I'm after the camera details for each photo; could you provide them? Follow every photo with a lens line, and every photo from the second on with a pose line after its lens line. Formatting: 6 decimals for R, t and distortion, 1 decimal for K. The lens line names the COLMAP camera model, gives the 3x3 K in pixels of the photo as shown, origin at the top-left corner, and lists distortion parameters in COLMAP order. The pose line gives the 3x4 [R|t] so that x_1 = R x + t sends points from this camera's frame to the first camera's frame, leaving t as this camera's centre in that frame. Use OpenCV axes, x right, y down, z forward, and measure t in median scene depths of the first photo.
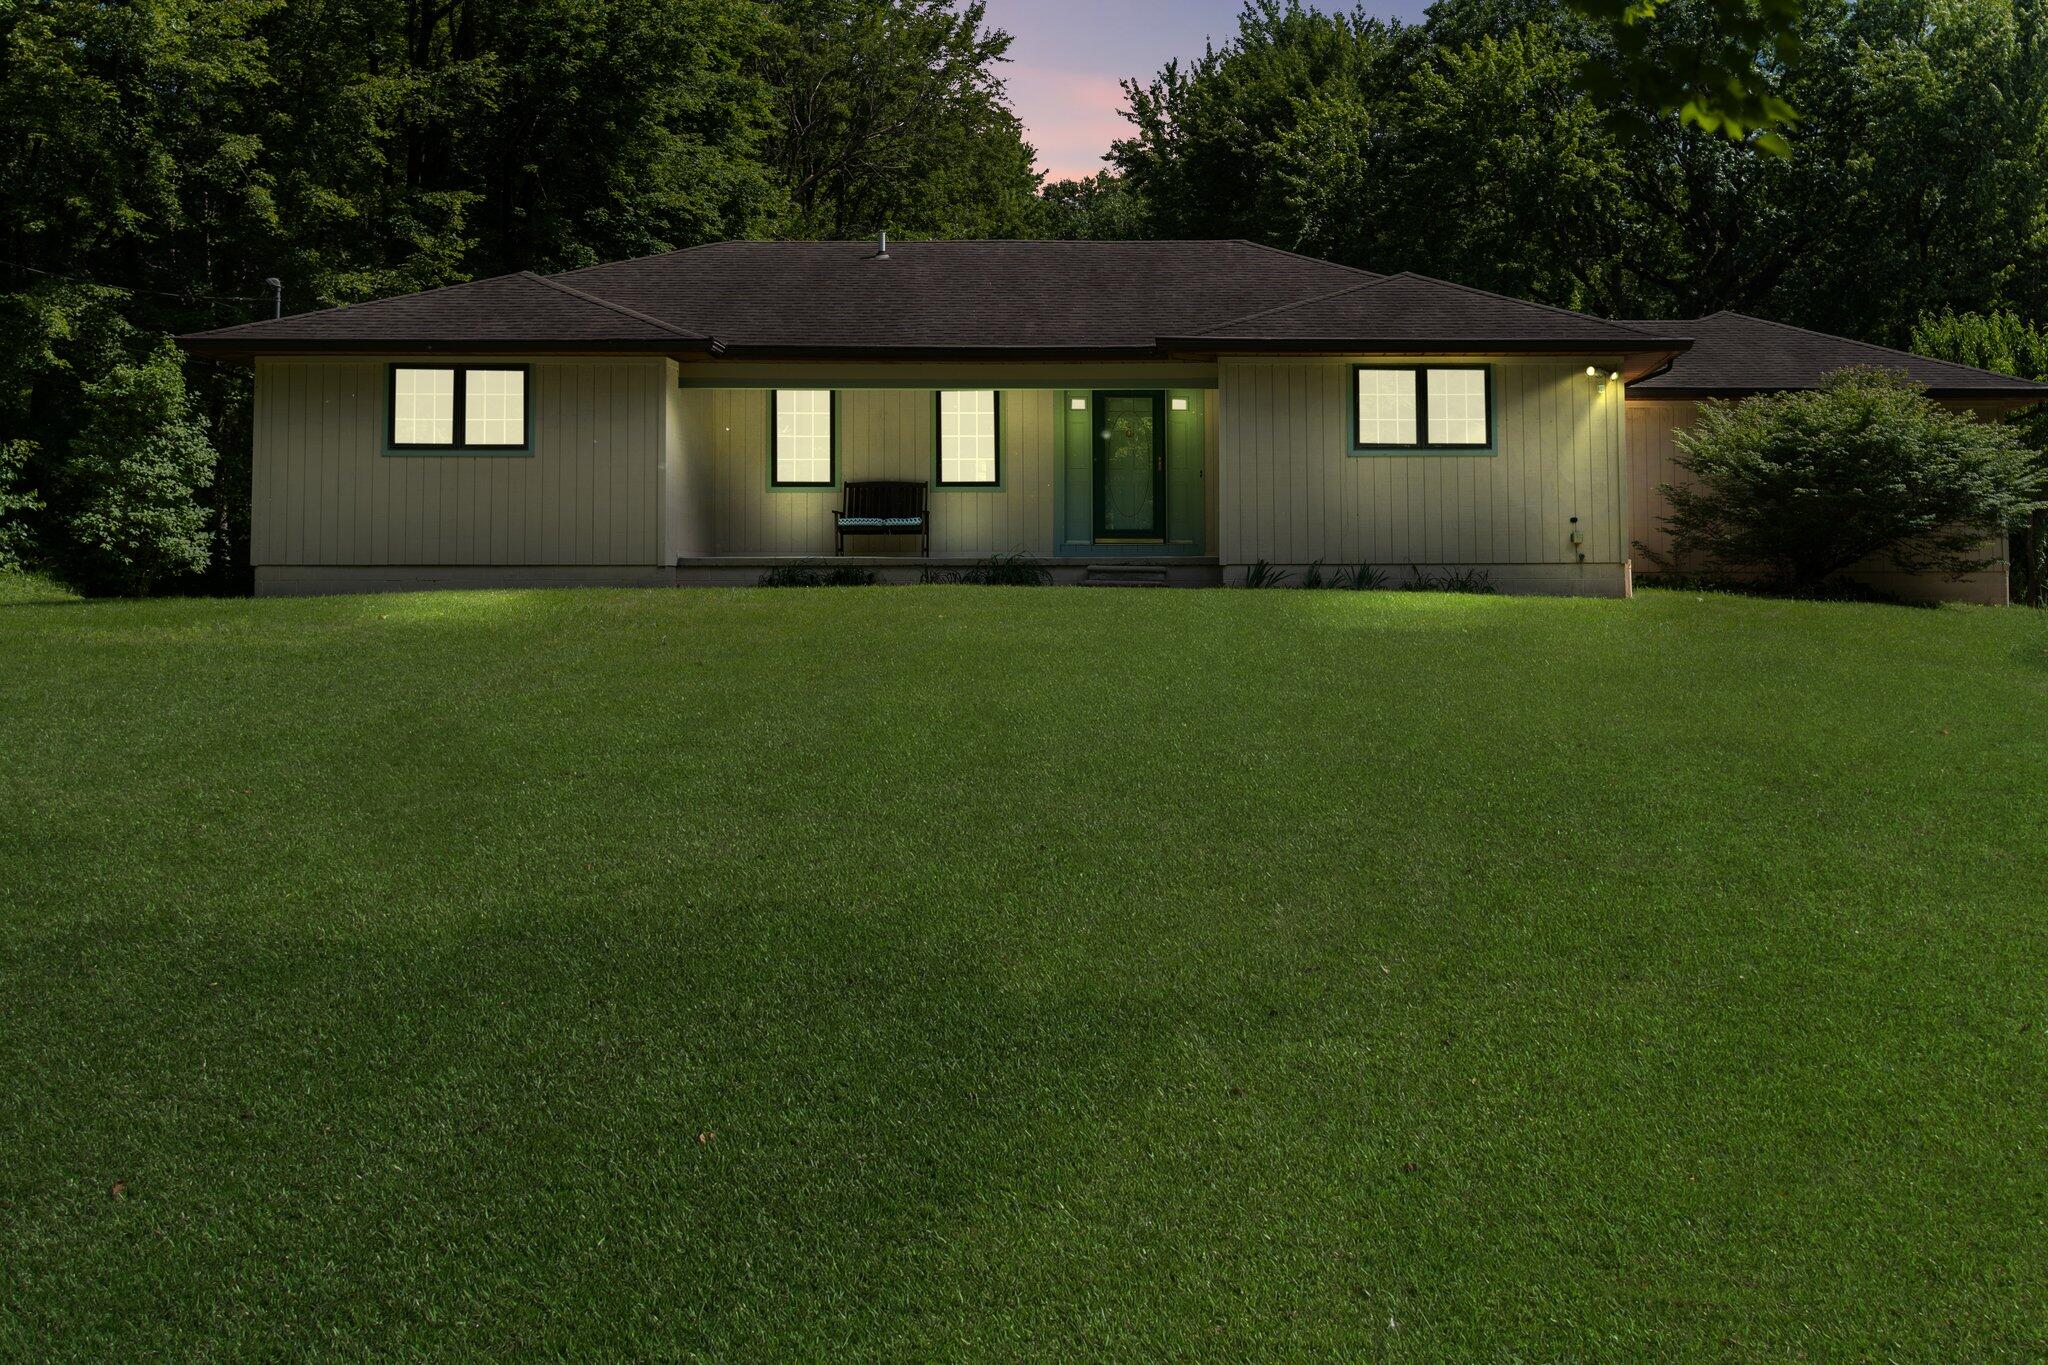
lens RADIAL K [[2238.5, 0, 1024.0], [0, 2238.5, 682.5], [0, 0, 1]] dist [-0.002936, 0.009199]
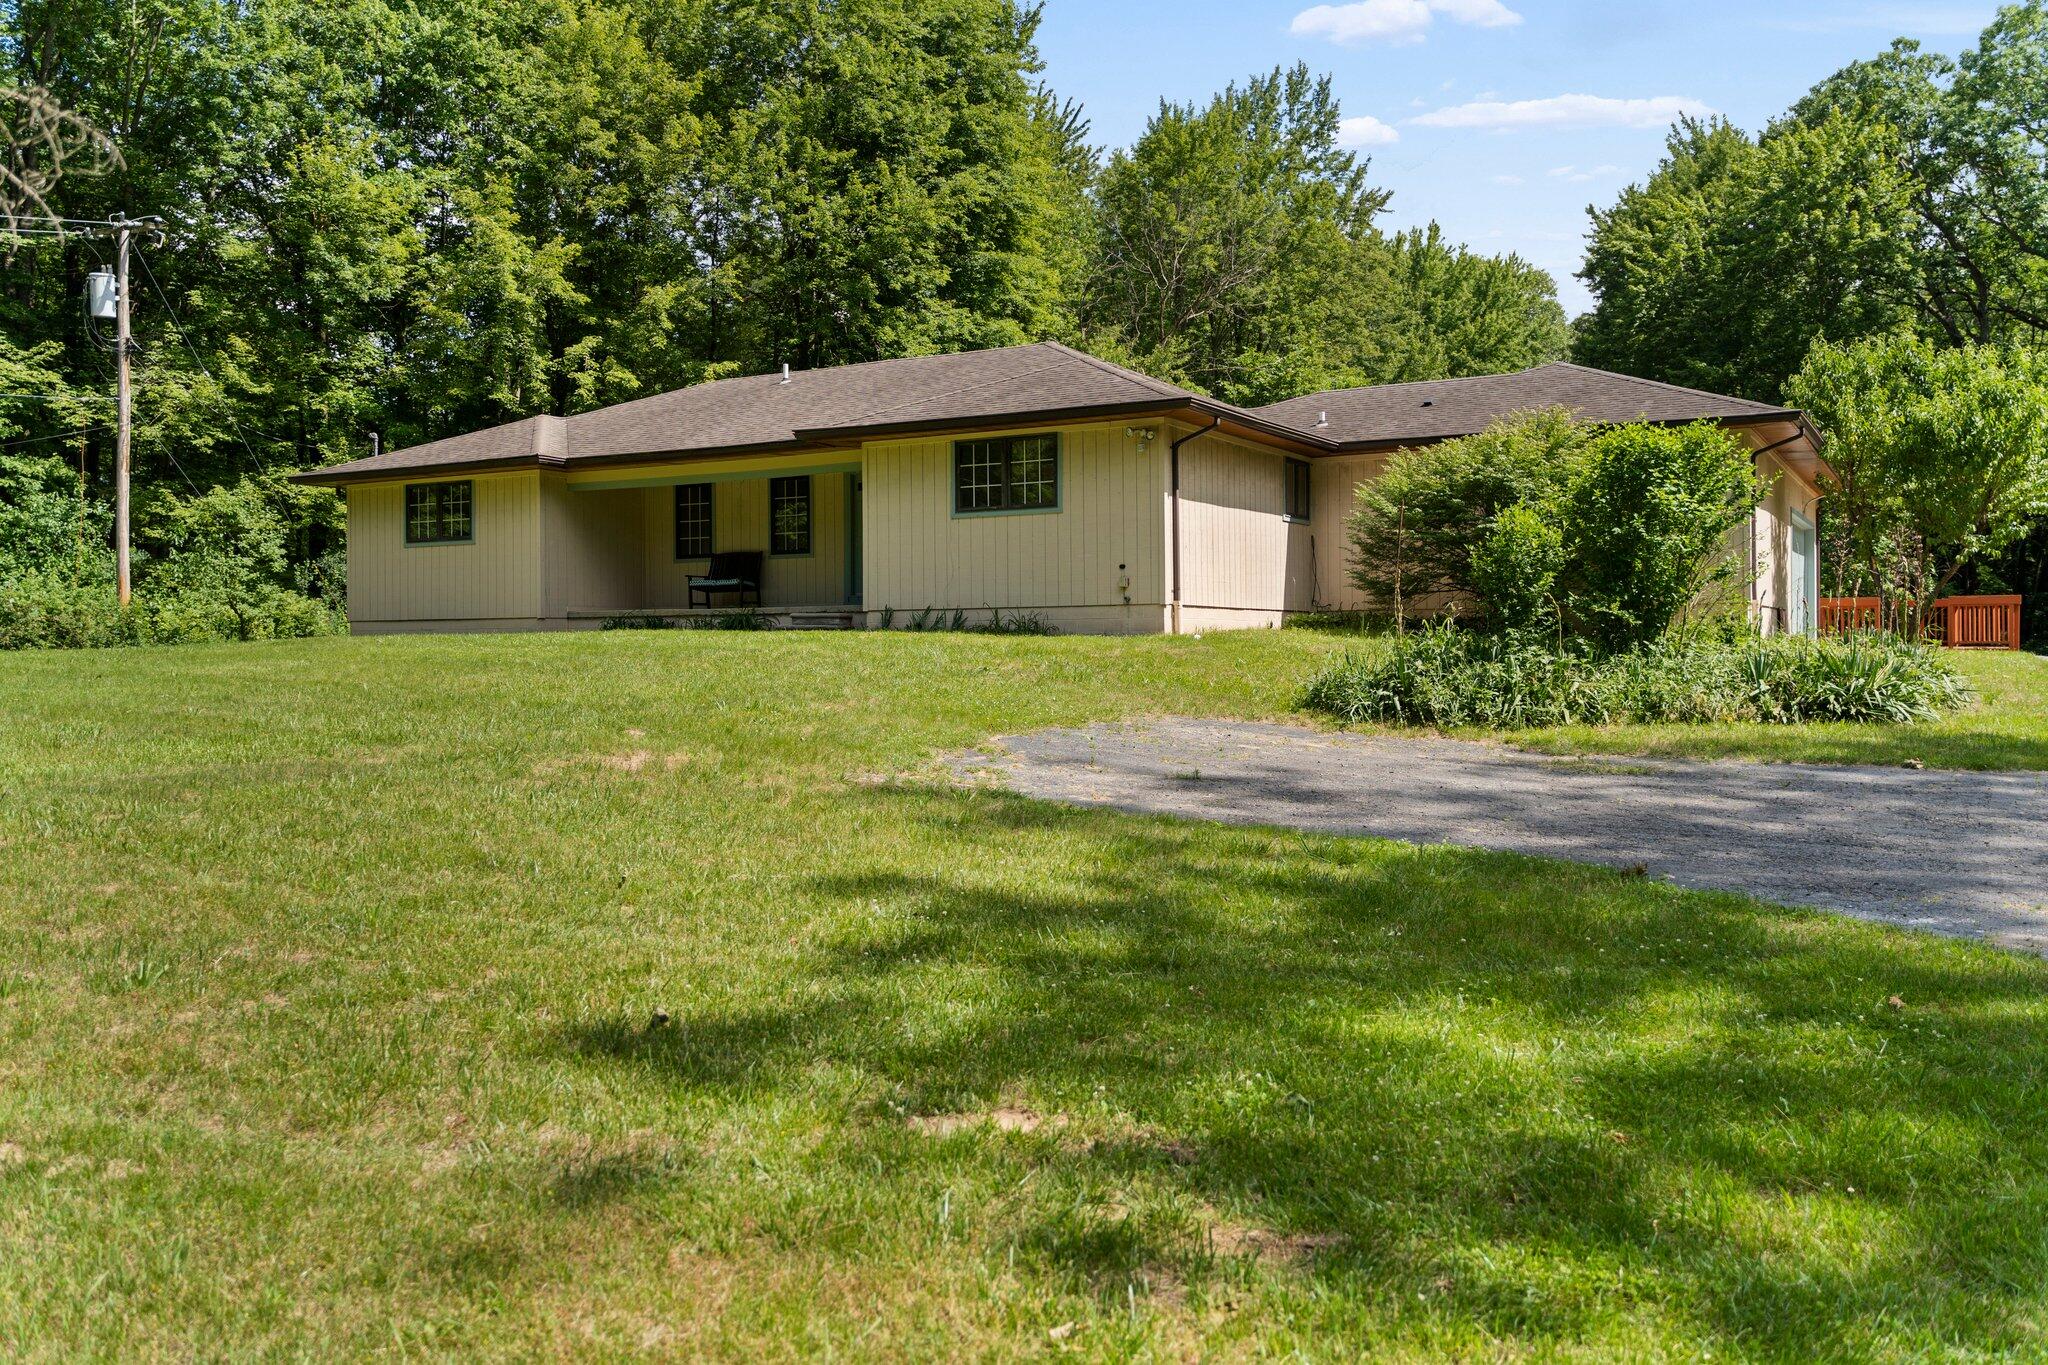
lens RADIAL K [[1577.7, 0, 1024.0], [0, 1577.7, 682.5], [0, 0, 1]] dist [-0.001443, -0.000861]
pose [[0.872613, 0.006741, -0.488366, 0.384571], [-0.007741, 0.999970, -0.000028, -0.009107], [0.488351, 0.003804, 0.872639, 0.185826]]
